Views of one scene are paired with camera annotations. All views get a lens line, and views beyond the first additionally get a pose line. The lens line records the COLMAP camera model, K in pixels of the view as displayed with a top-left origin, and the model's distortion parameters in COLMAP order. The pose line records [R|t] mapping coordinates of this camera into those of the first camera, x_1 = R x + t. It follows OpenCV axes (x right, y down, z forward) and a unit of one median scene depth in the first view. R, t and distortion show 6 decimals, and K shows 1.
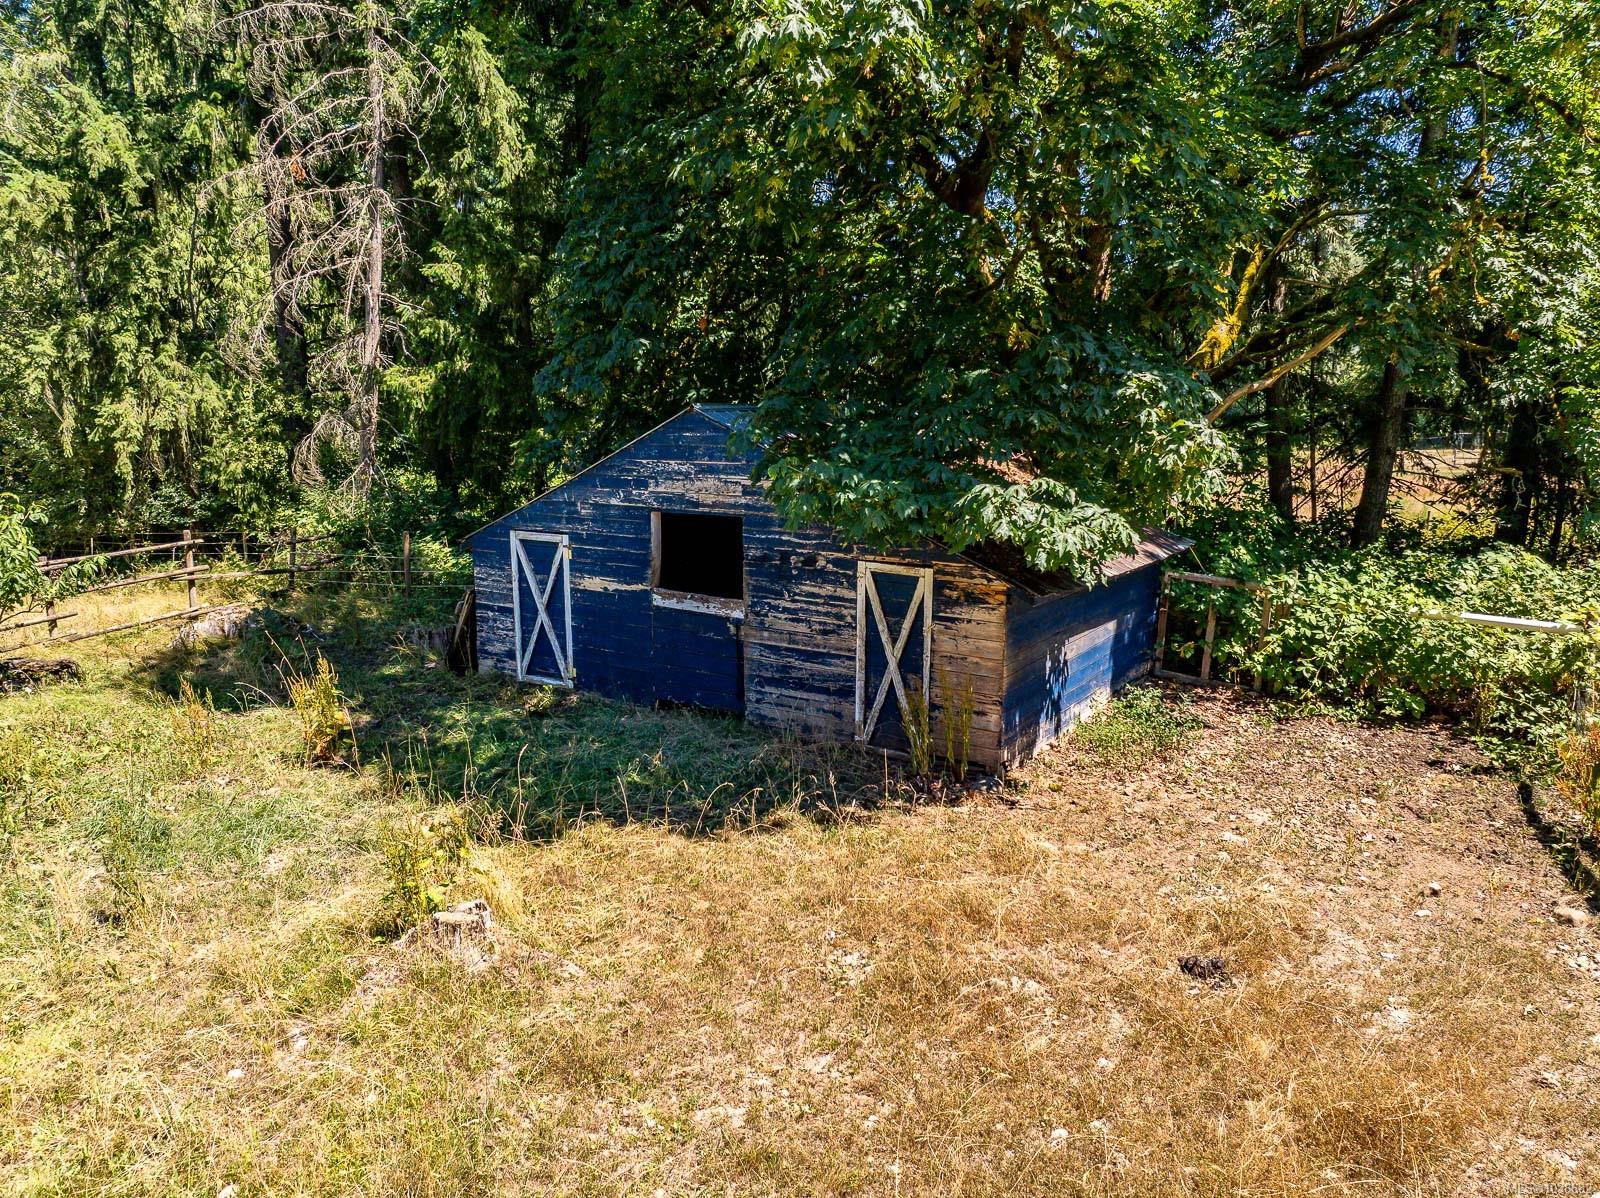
lens RADIAL K [[1143.6, 0, 800.1], [0, 1143.6, 589.6], [0, 0, 1]] dist [-0.072863, 0.052478]
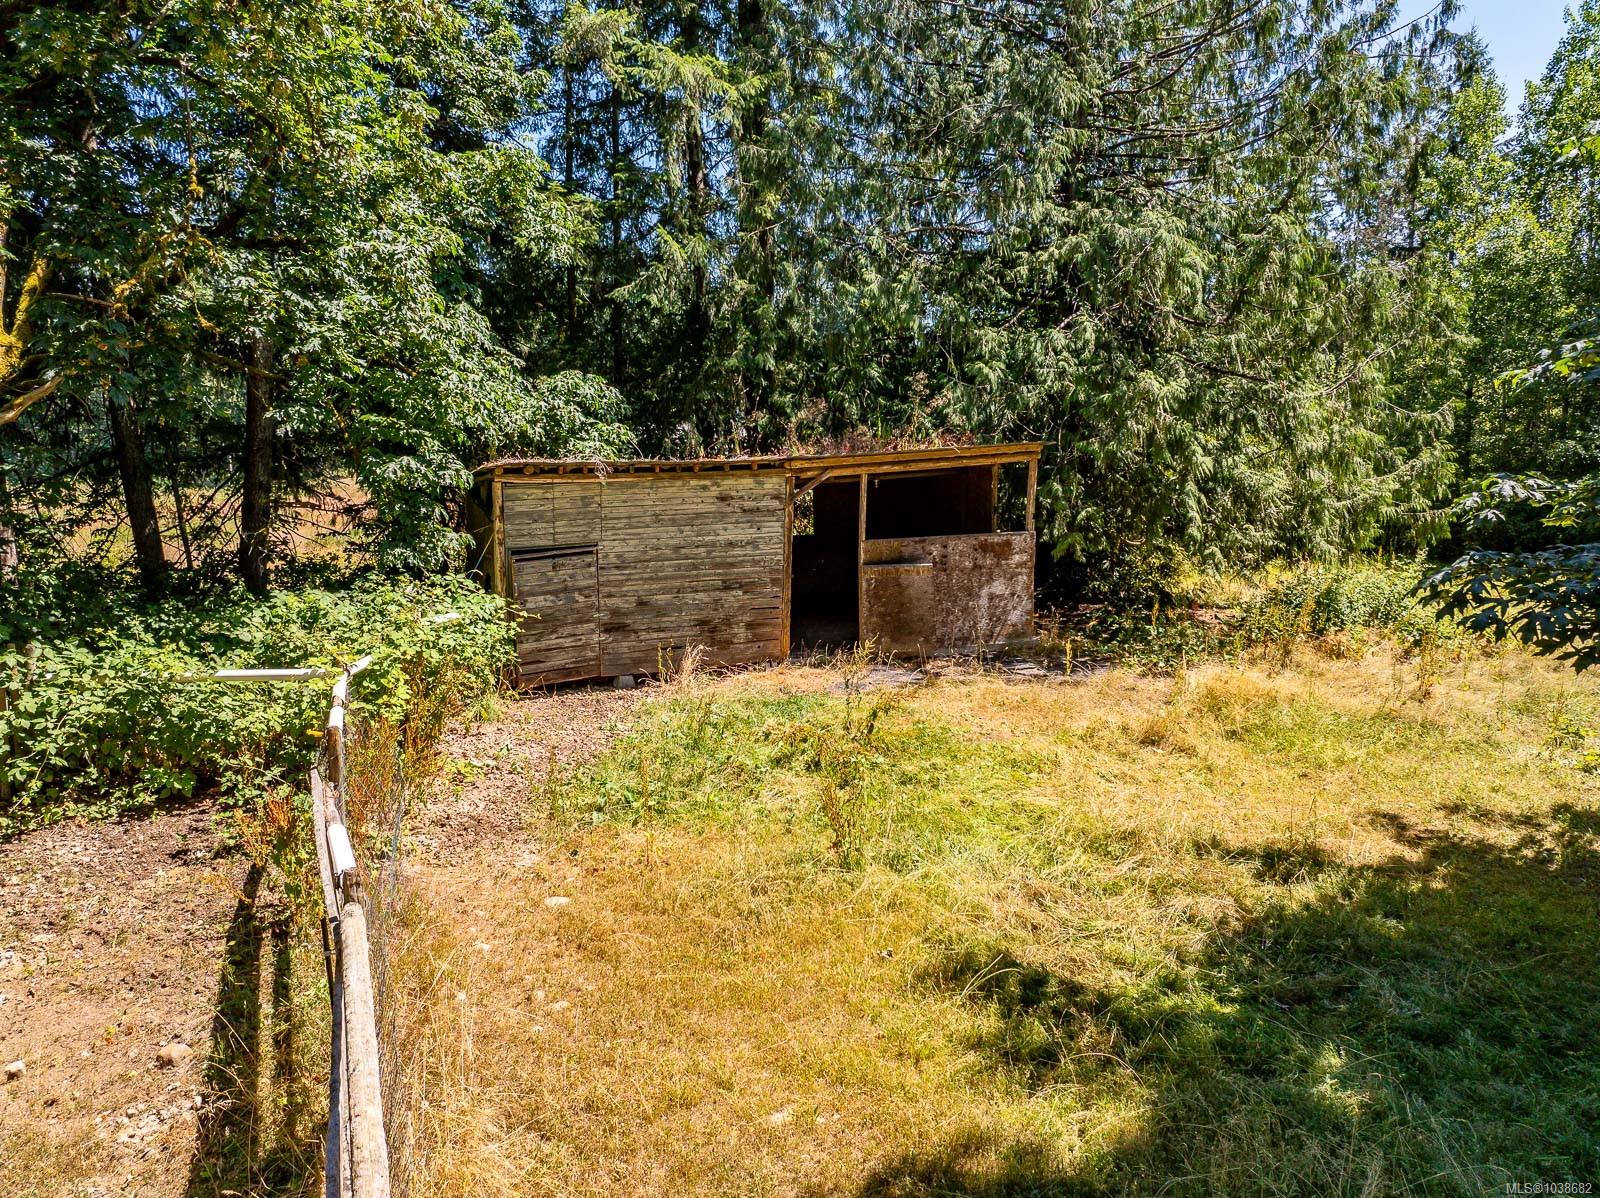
lens RADIAL K [[1143.6, 0, 800.1], [0, 1143.6, 589.6], [0, 0, 1]] dist [-0.072863, 0.052478]
pose [[0.706514, -0.110109, 0.699081, 0.287460], [0.127993, 0.991413, 0.026799, -0.007432], [-0.696029, 0.070544, 0.714540, 0.034935]]
